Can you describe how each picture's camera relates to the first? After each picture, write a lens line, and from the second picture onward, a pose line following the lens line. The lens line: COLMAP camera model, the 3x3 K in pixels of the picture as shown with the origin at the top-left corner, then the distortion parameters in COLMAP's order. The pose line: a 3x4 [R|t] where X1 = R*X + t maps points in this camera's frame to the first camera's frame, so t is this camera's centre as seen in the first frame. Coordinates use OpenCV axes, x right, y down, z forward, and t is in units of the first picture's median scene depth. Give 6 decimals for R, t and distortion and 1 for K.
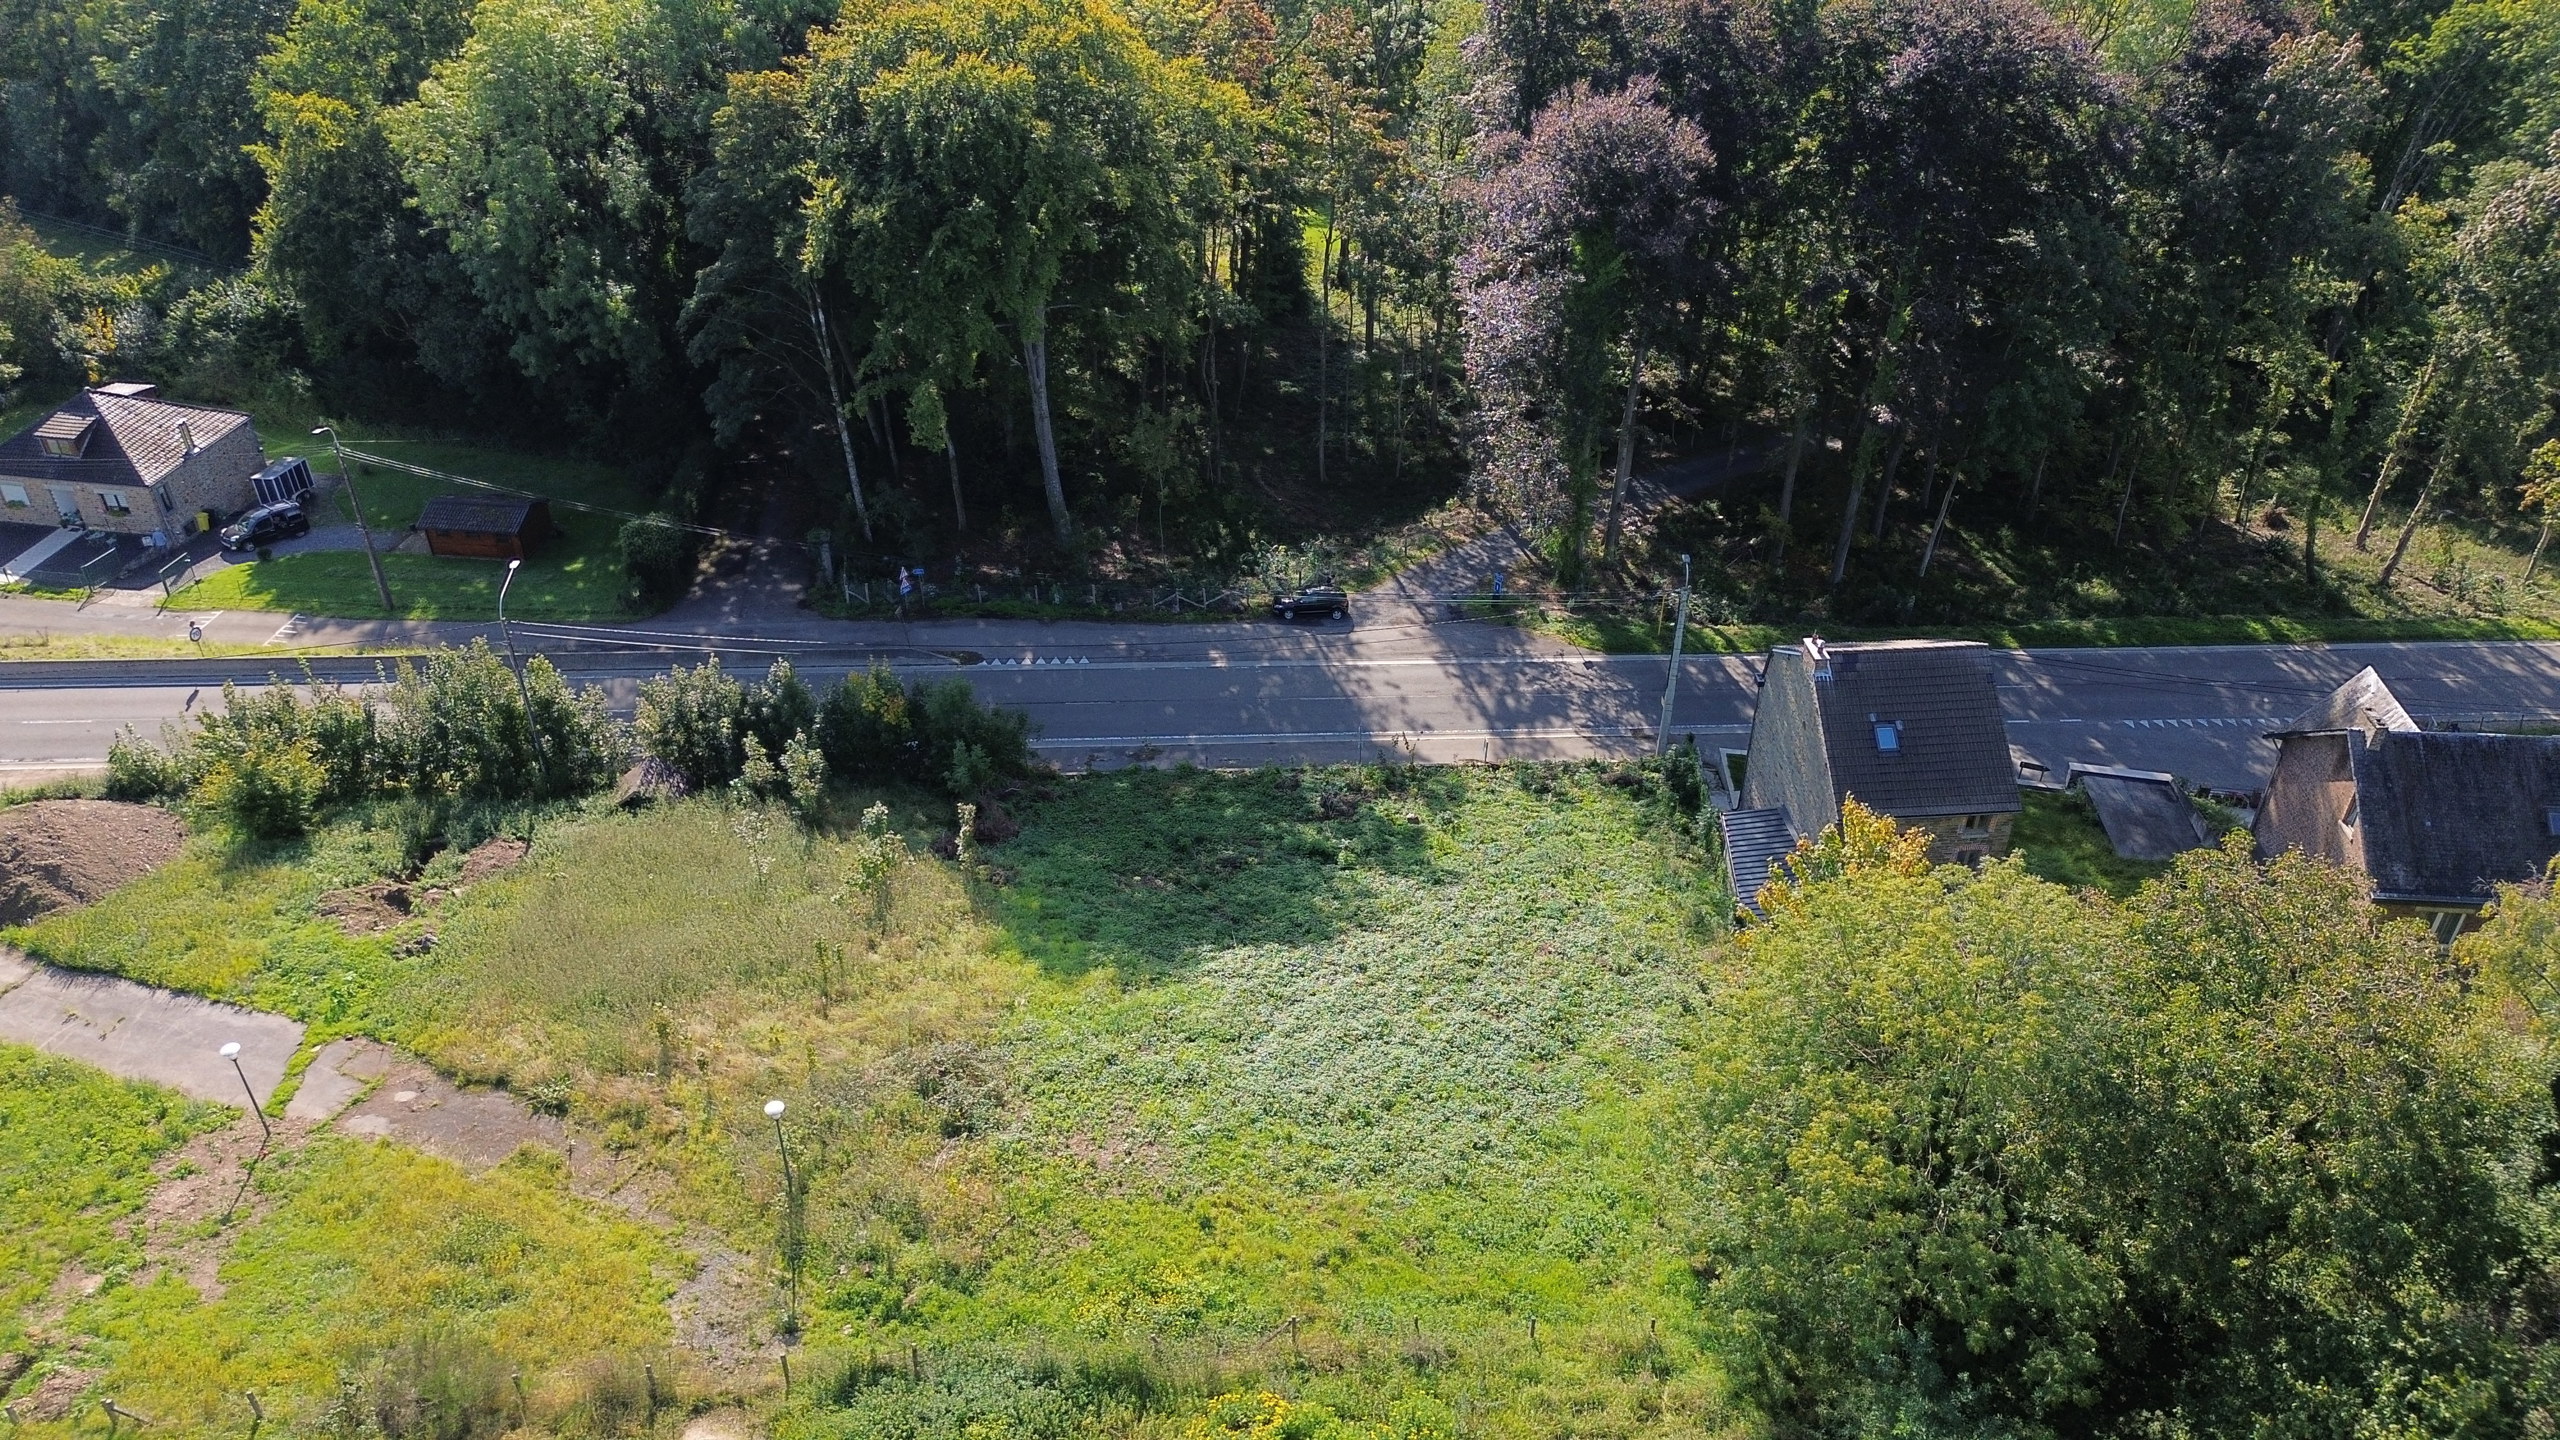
lens RADIAL K [[1804.7, 0, 1269.9], [0, 1804.7, 731.4], [0, 0, 1]] dist [0.066435, -0.066080]
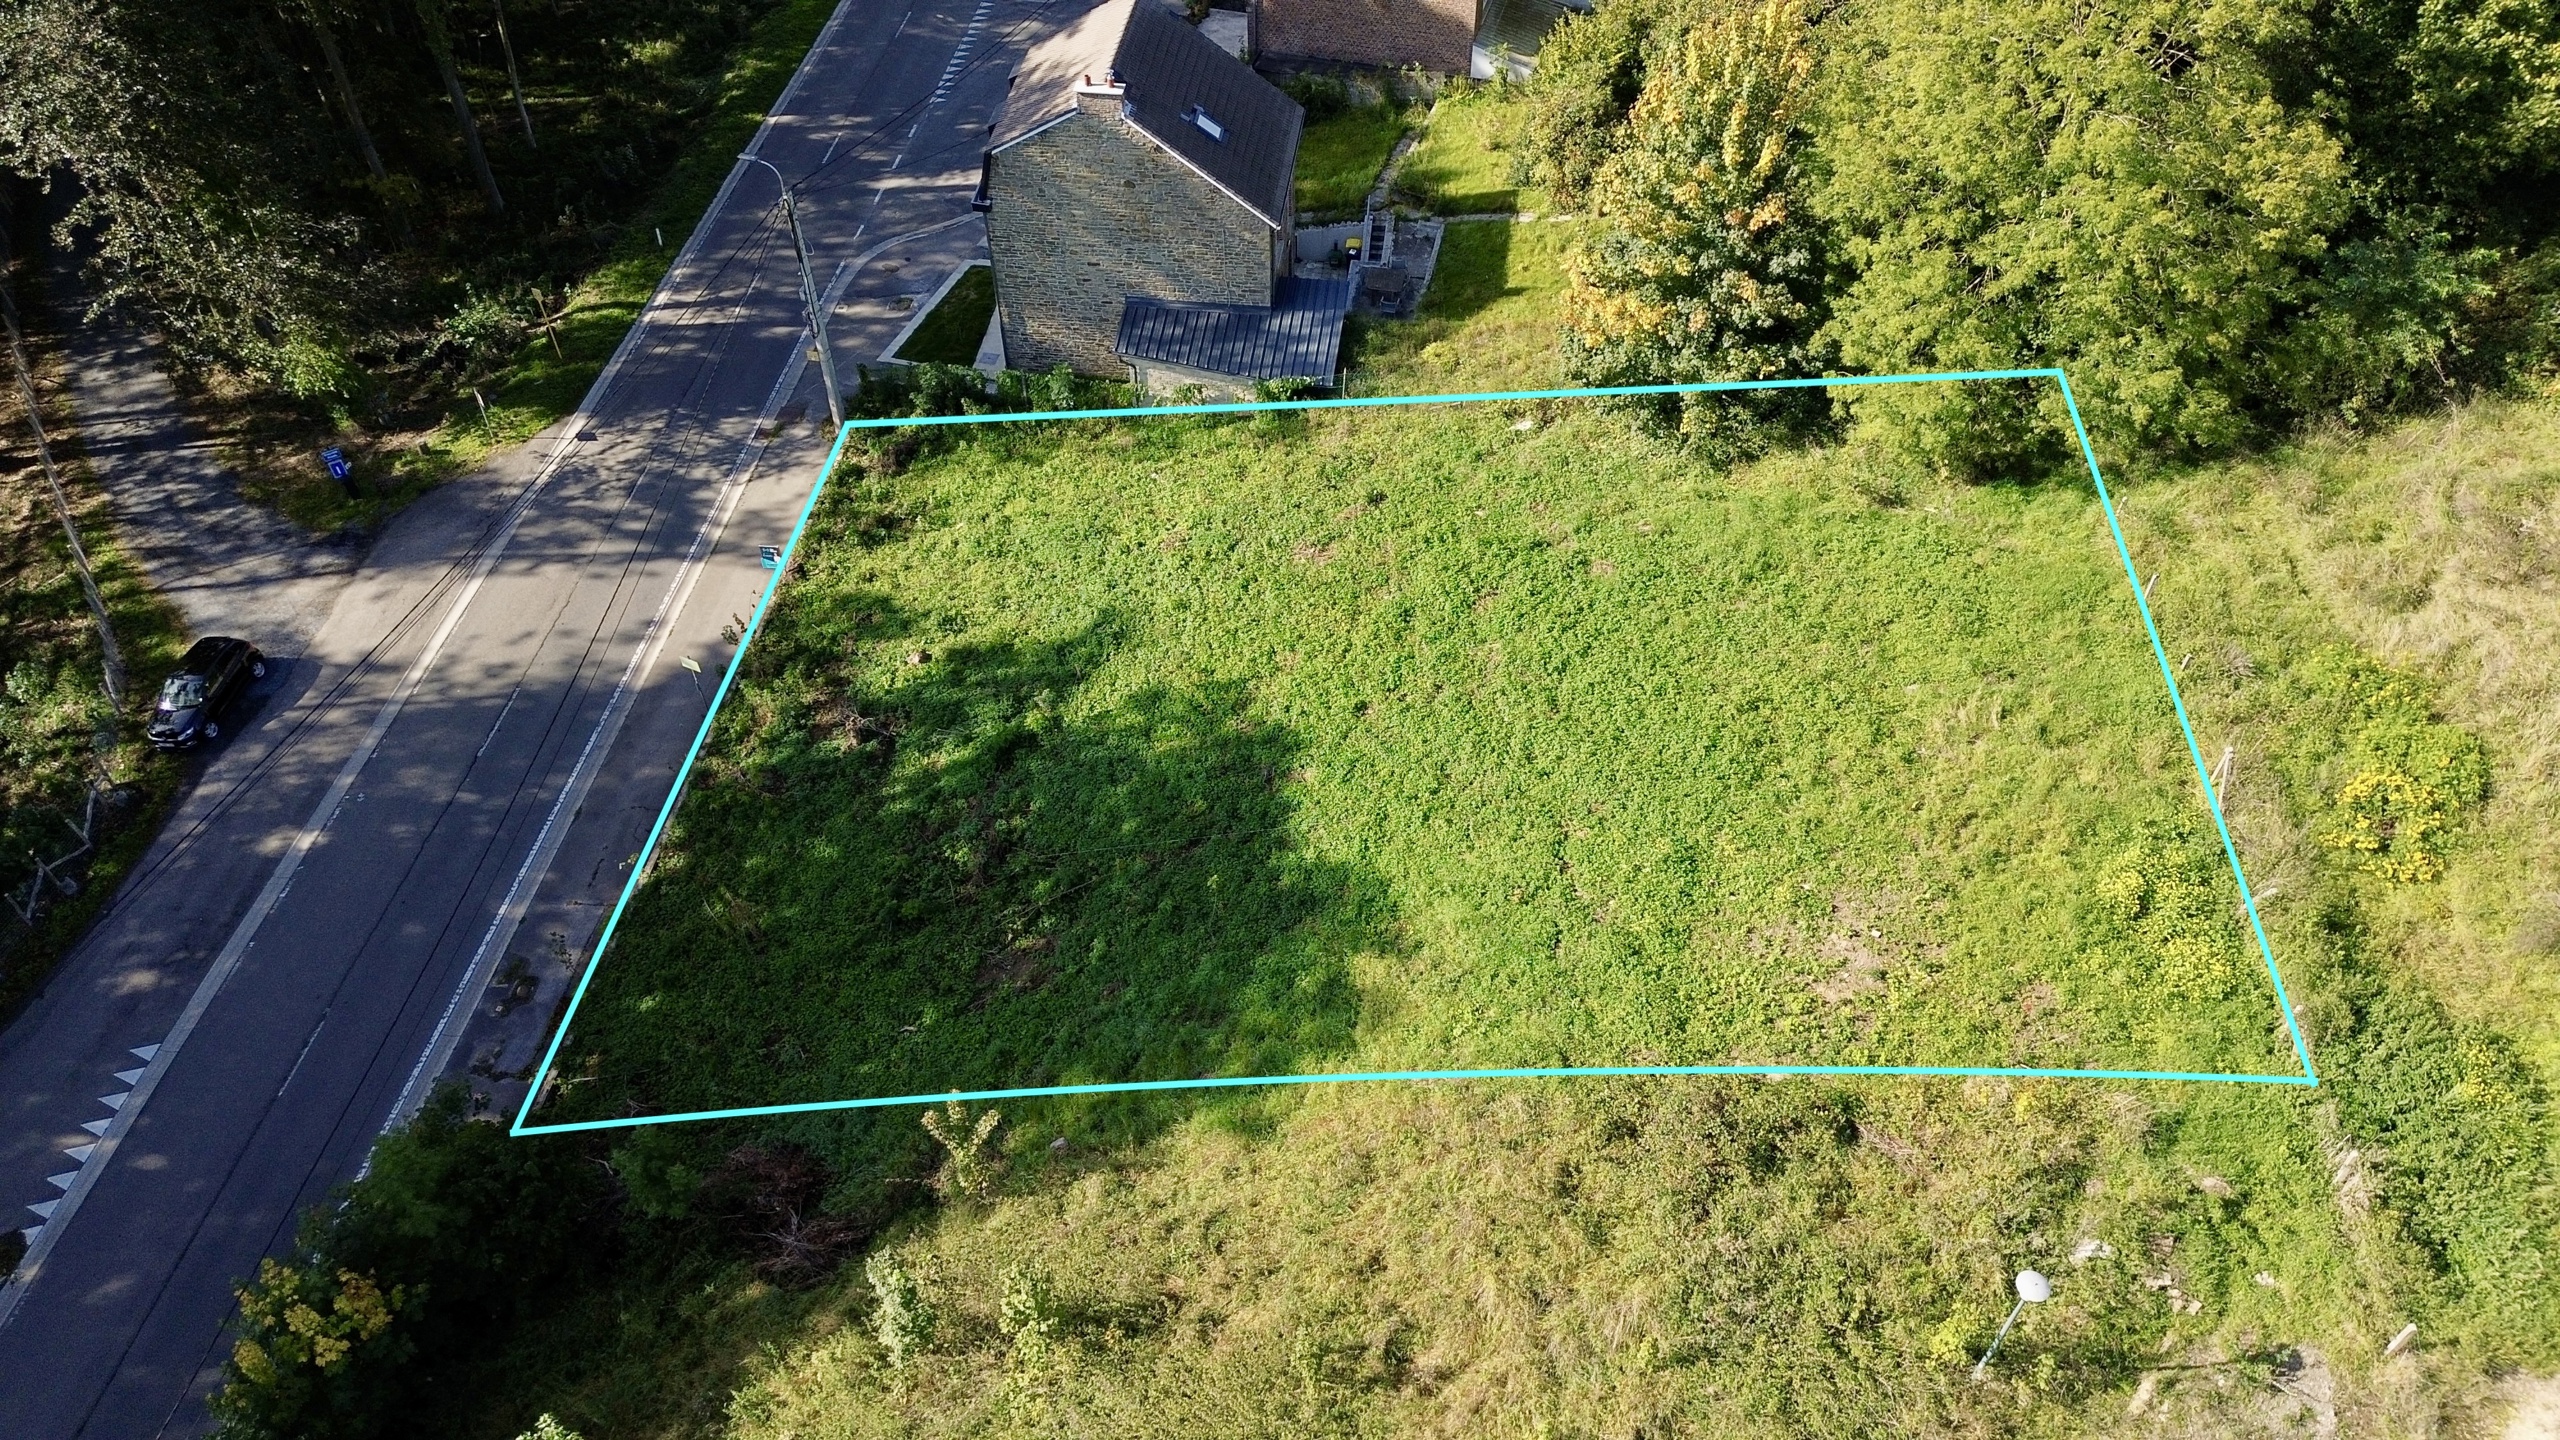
lens RADIAL K [[1804.7, 0, 1269.9], [0, 1804.7, 731.4], [0, 0, 1]] dist [0.066435, -0.066080]
pose [[0.196392, -0.728375, 0.656430, -0.328744], [0.559997, 0.632863, 0.534685, -0.202904], [-0.804881, 0.262591, 0.532177, 0.483363]]
